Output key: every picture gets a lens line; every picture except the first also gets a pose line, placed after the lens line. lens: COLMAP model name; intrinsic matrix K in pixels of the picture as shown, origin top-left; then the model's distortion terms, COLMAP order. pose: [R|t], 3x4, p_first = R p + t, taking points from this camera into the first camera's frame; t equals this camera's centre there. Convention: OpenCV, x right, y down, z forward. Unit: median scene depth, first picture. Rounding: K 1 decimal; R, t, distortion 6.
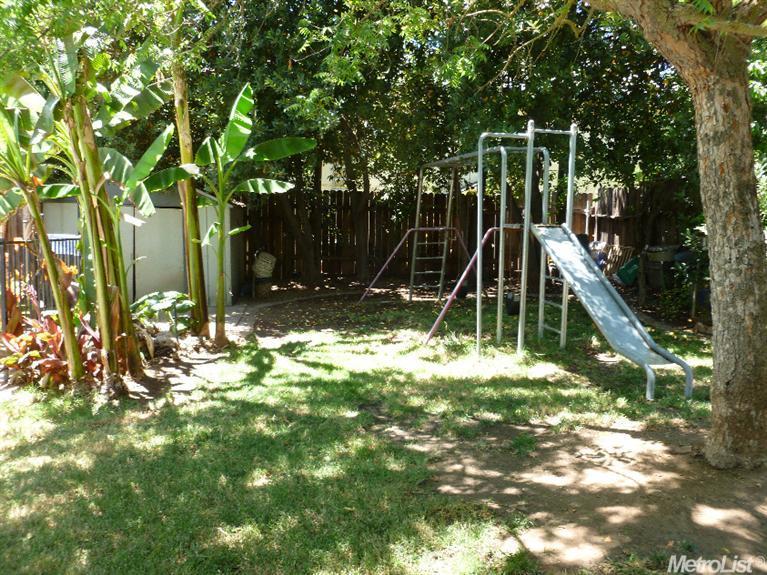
lens RADIAL K [[663.0, 0, 383.8], [0, 663.0, 287.3], [0, 0, 1]] dist [-0.010387, 0.007257]
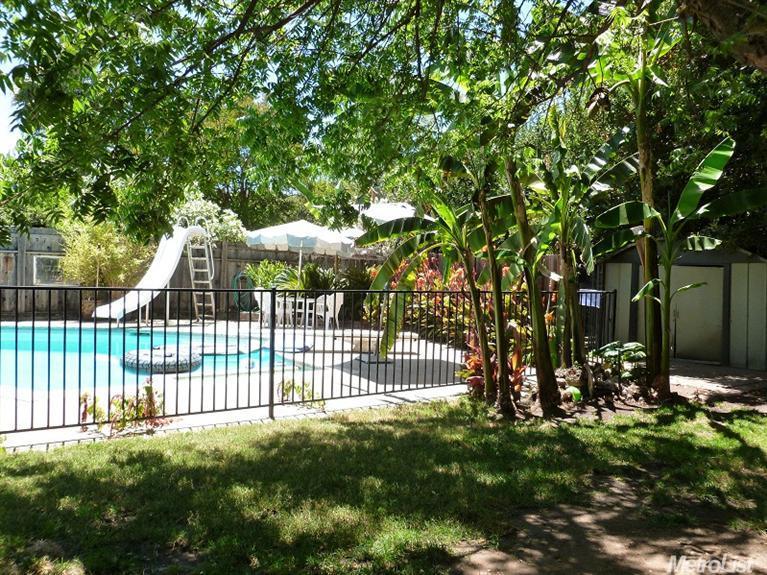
lens RADIAL K [[663.0, 0, 384.1], [0, 663.0, 287.5], [0, 0, 1]] dist [-0.010387, 0.007257]
pose [[0.514627, 0.027843, -0.856962, 0.756720], [-0.105604, 0.993921, -0.031124, -0.010687], [0.850886, 0.106516, 0.514439, 0.165433]]
